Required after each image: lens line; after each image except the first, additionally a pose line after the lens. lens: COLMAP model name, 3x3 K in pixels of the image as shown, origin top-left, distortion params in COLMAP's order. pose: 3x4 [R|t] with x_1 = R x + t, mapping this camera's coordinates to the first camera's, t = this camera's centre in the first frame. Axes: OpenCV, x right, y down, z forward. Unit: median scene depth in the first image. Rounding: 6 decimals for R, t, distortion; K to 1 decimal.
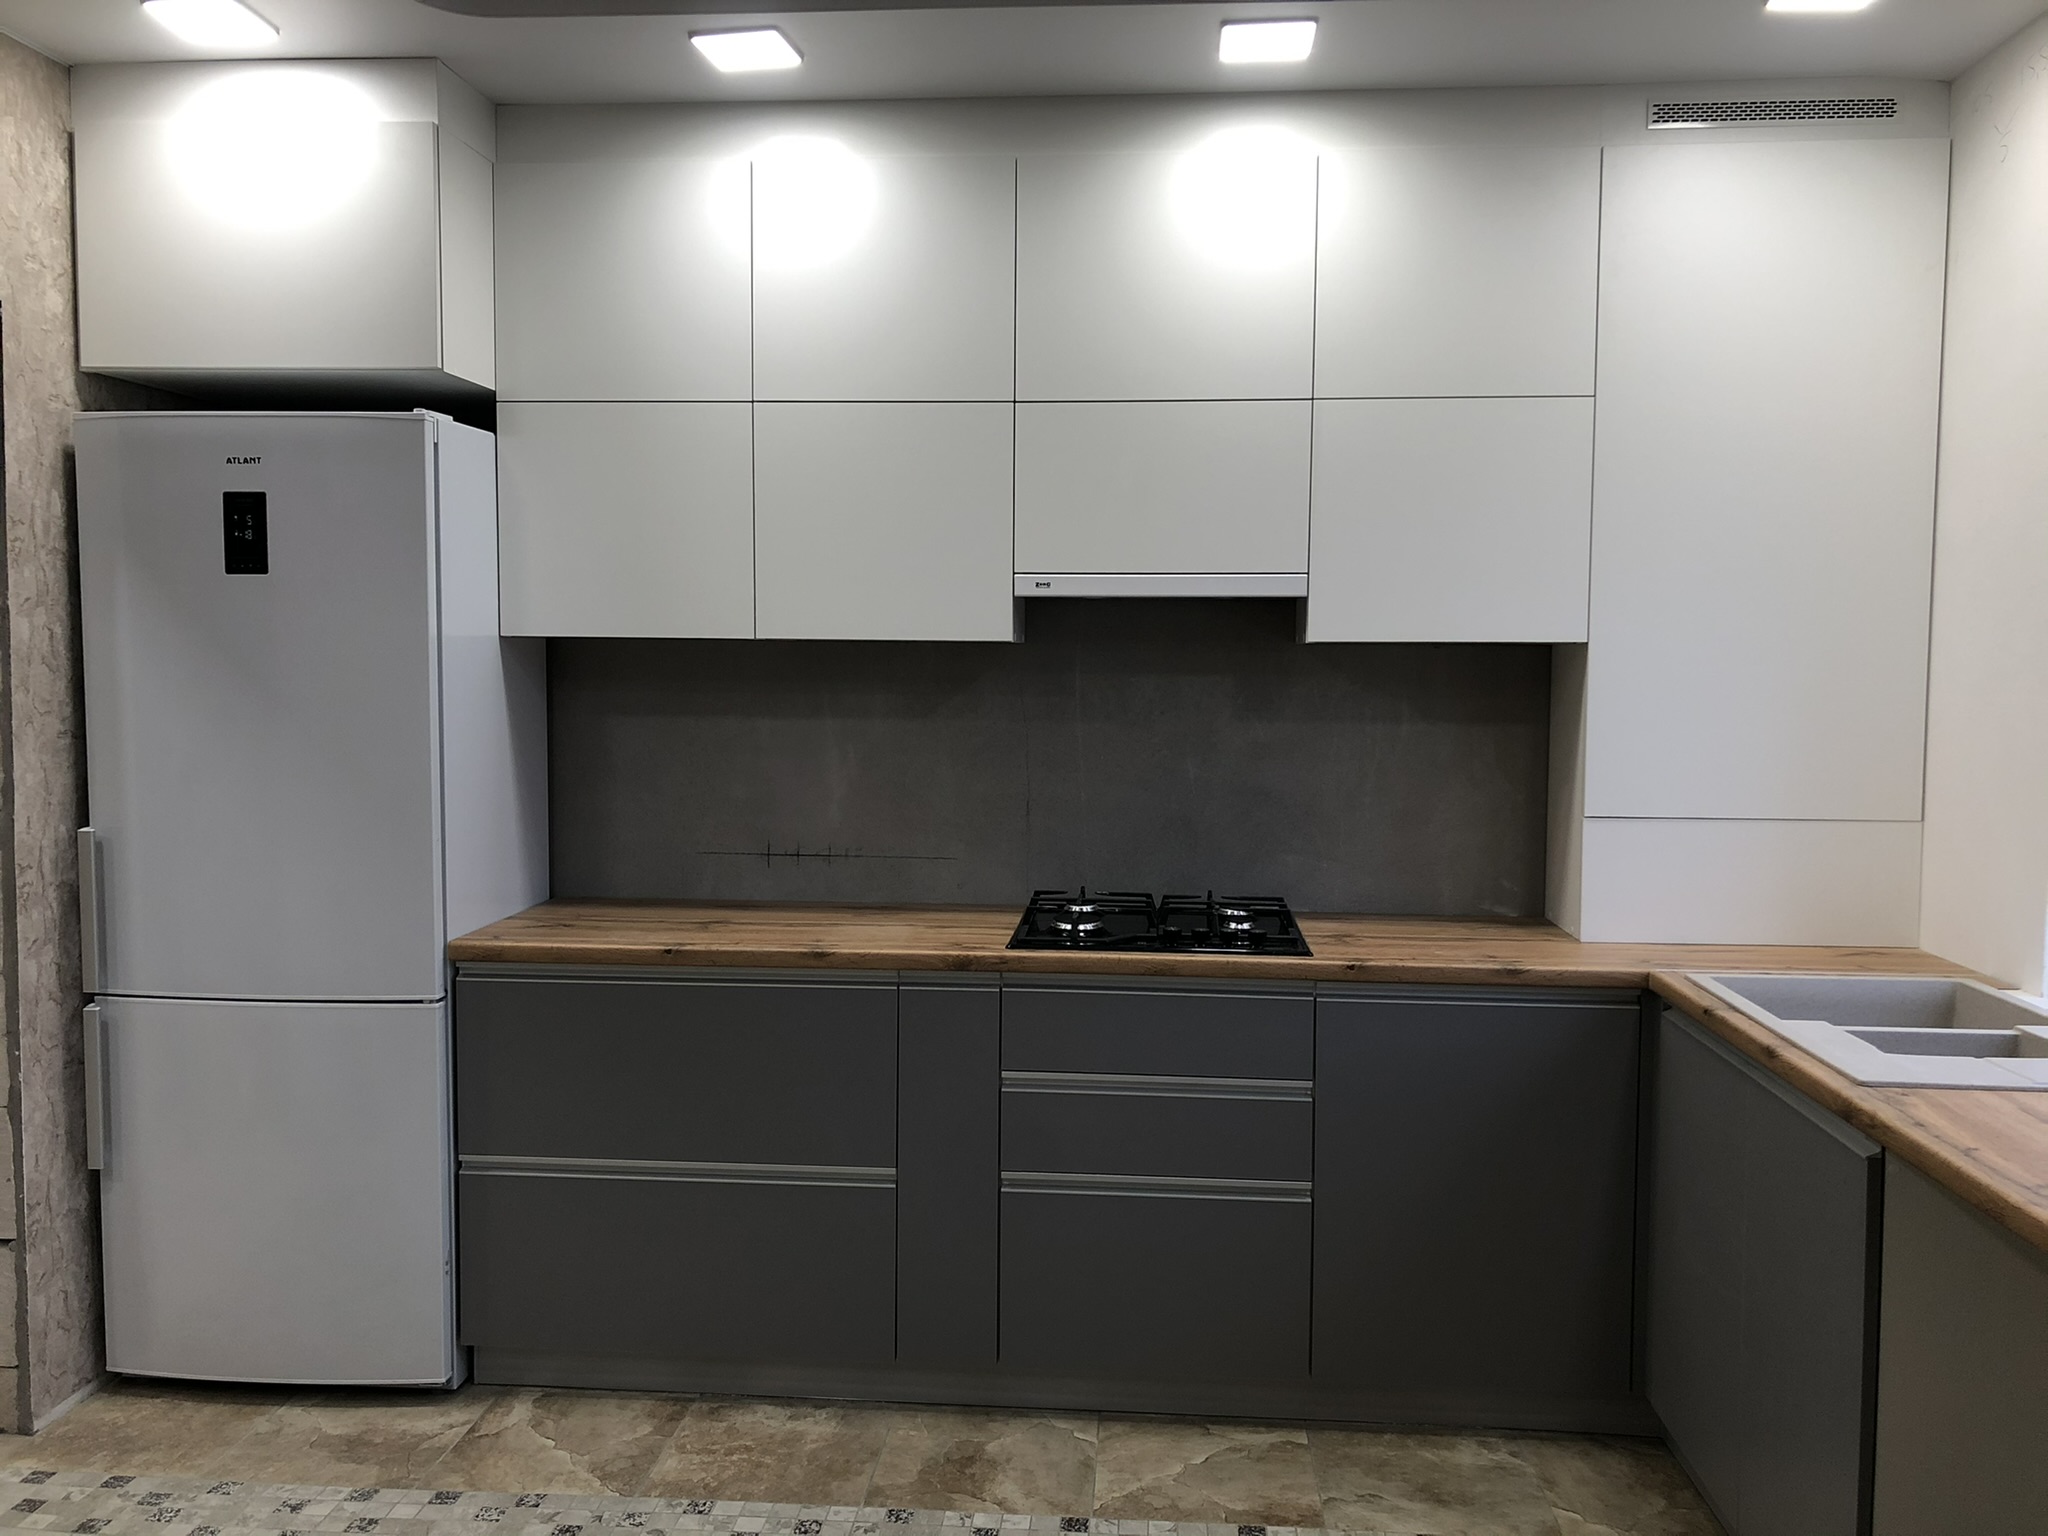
lens RADIAL K [[1594.7, 0, 968.1], [0, 1594.7, 762.0], [0, 0, 1]] dist [0.007839, -0.000716]
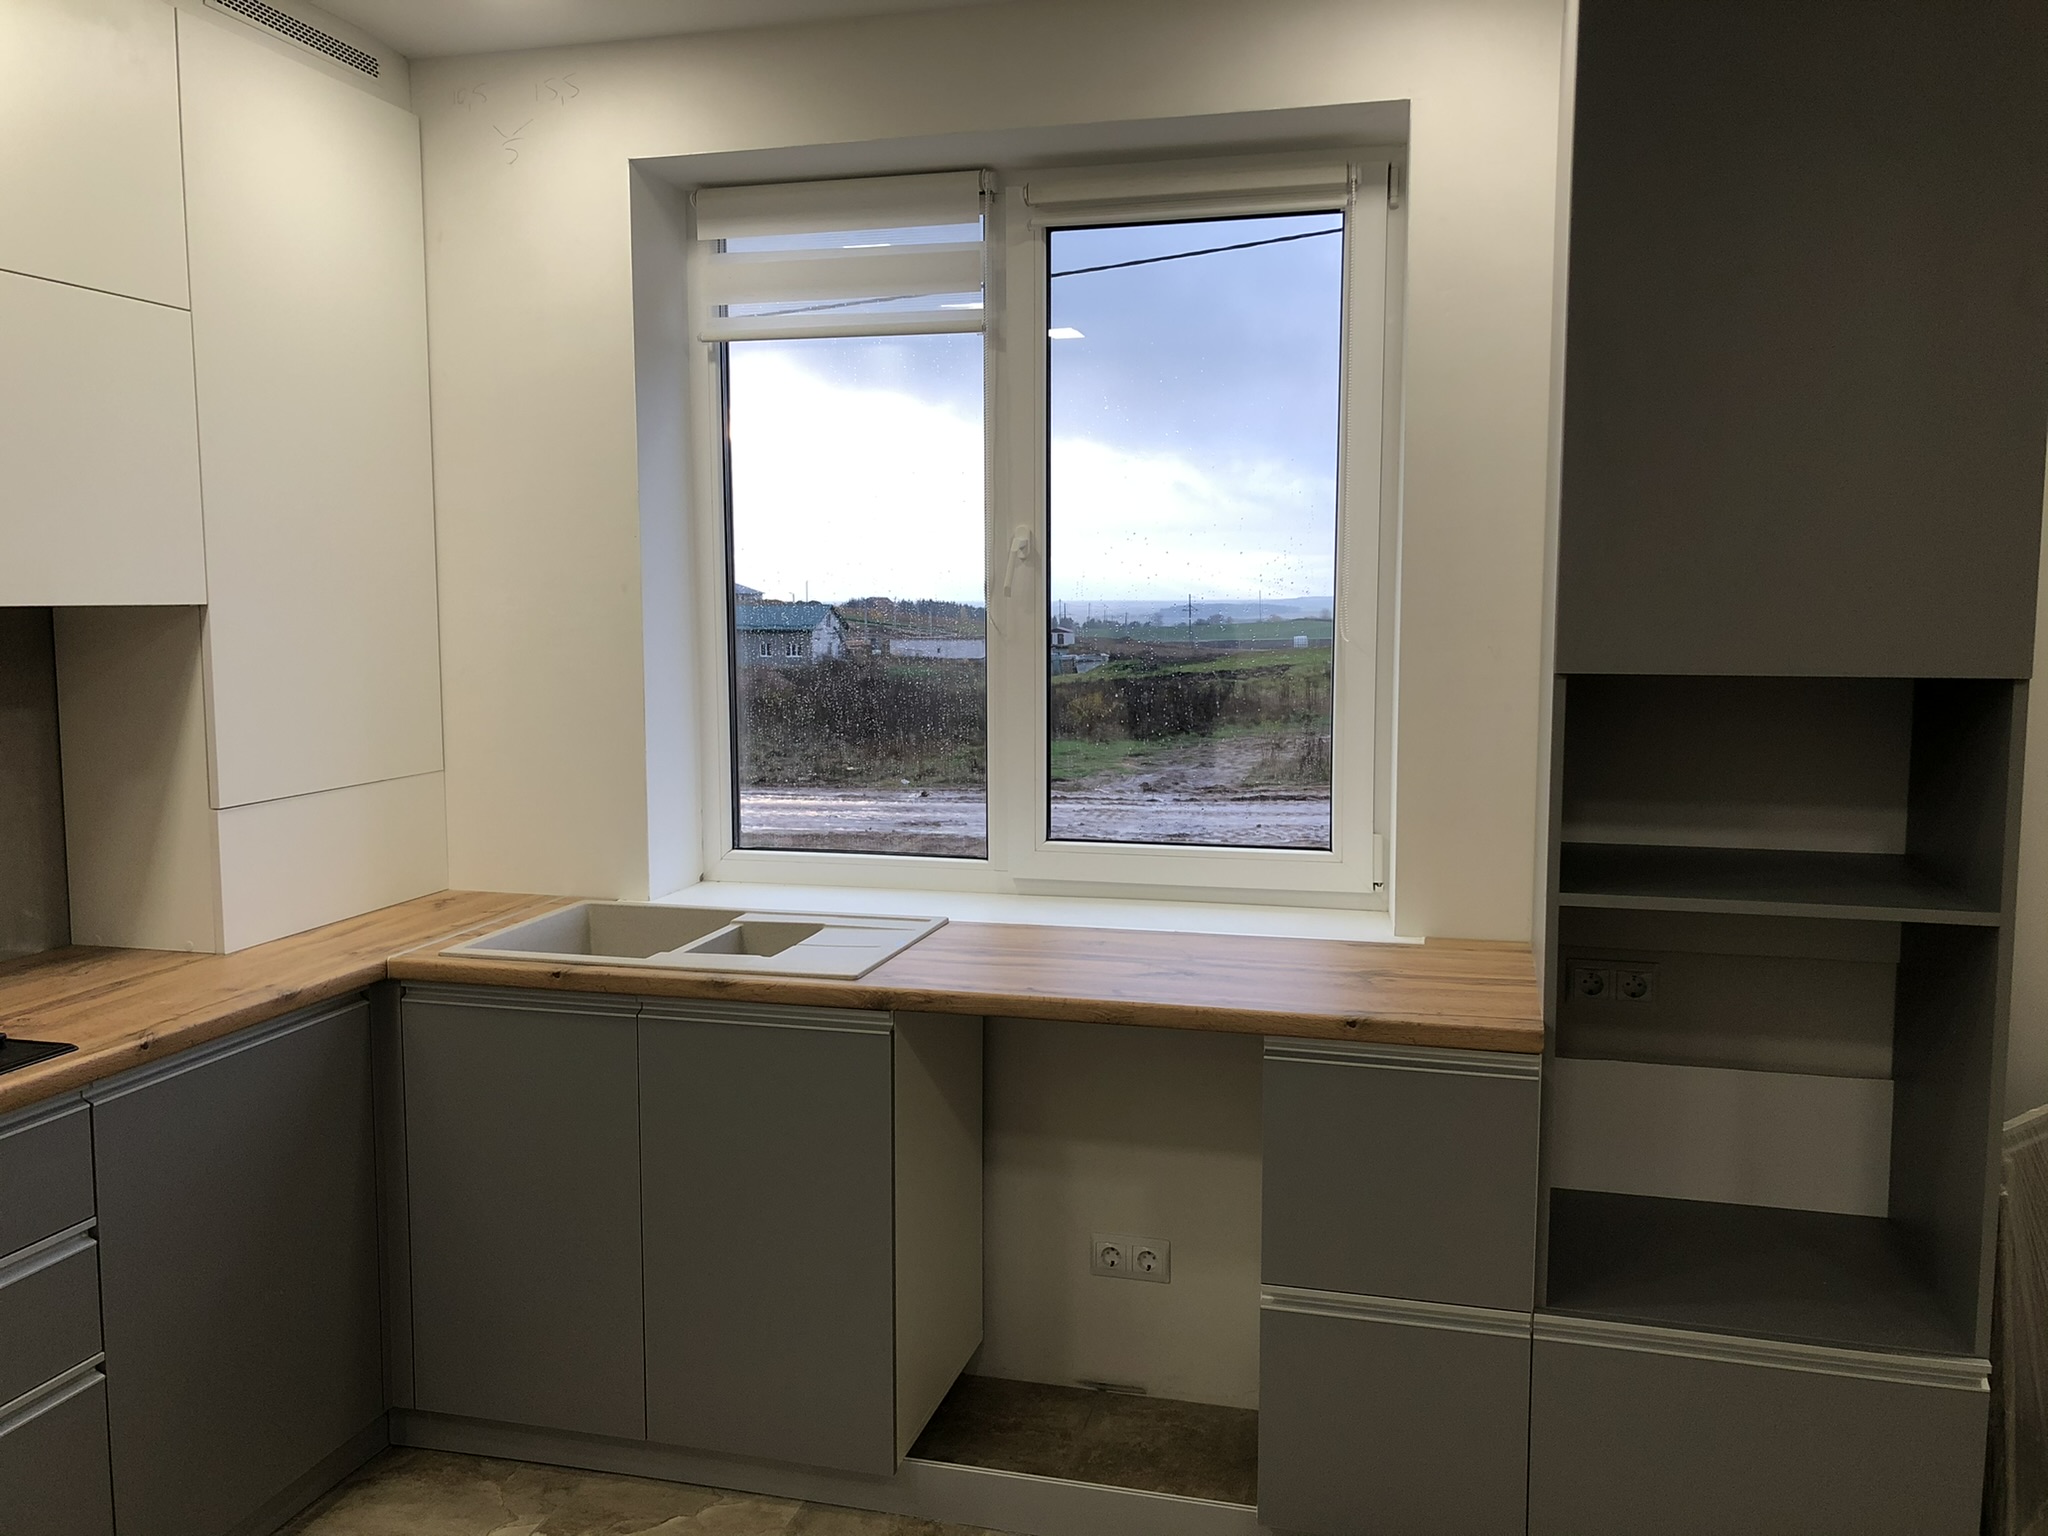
lens RADIAL K [[1655.4, 0, 1078.5], [0, 1655.4, 753.8], [0, 0, 1]] dist [0.029222, -0.066435]
pose [[0.139776, -0.103630, 0.984745, -0.421049], [0.060809, 0.993530, 0.095923, -0.052235], [-0.988314, 0.046474, 0.145173, 0.420780]]
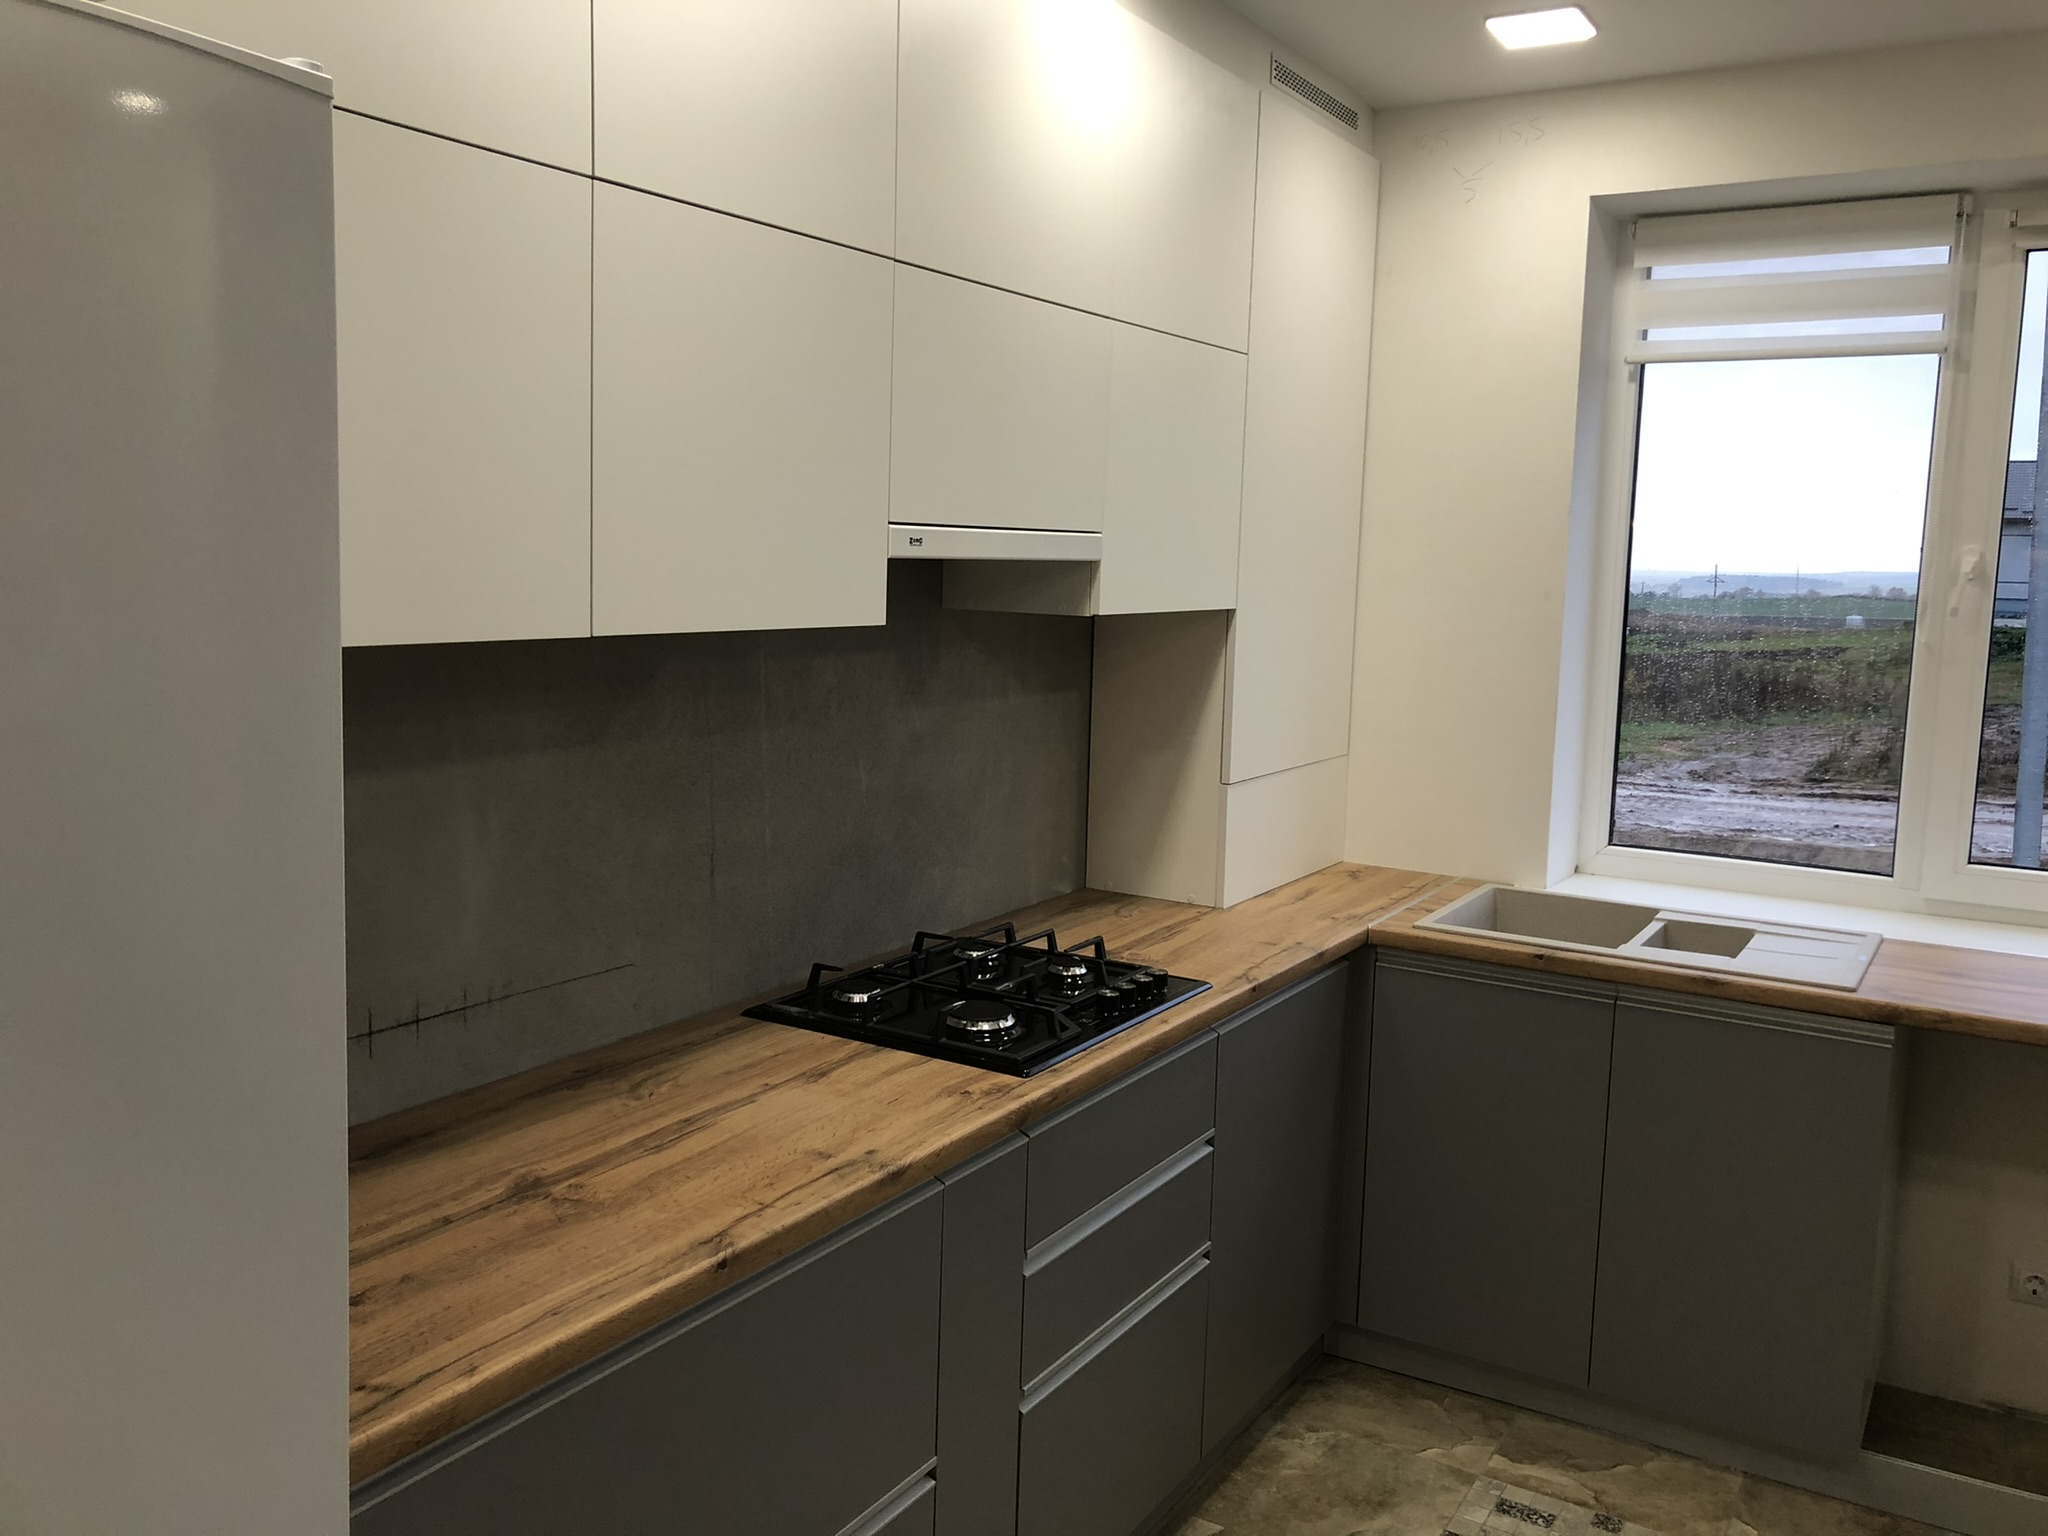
lens RADIAL K [[1655.4, 0, 1078.5], [0, 1655.4, 753.8], [0, 0, 1]] dist [0.029222, -0.066435]
pose [[0.439613, -0.105999, 0.891911, -0.570372], [0.033822, 0.994261, 0.101493, -0.092276], [-0.897550, -0.014451, 0.440676, 0.639907]]
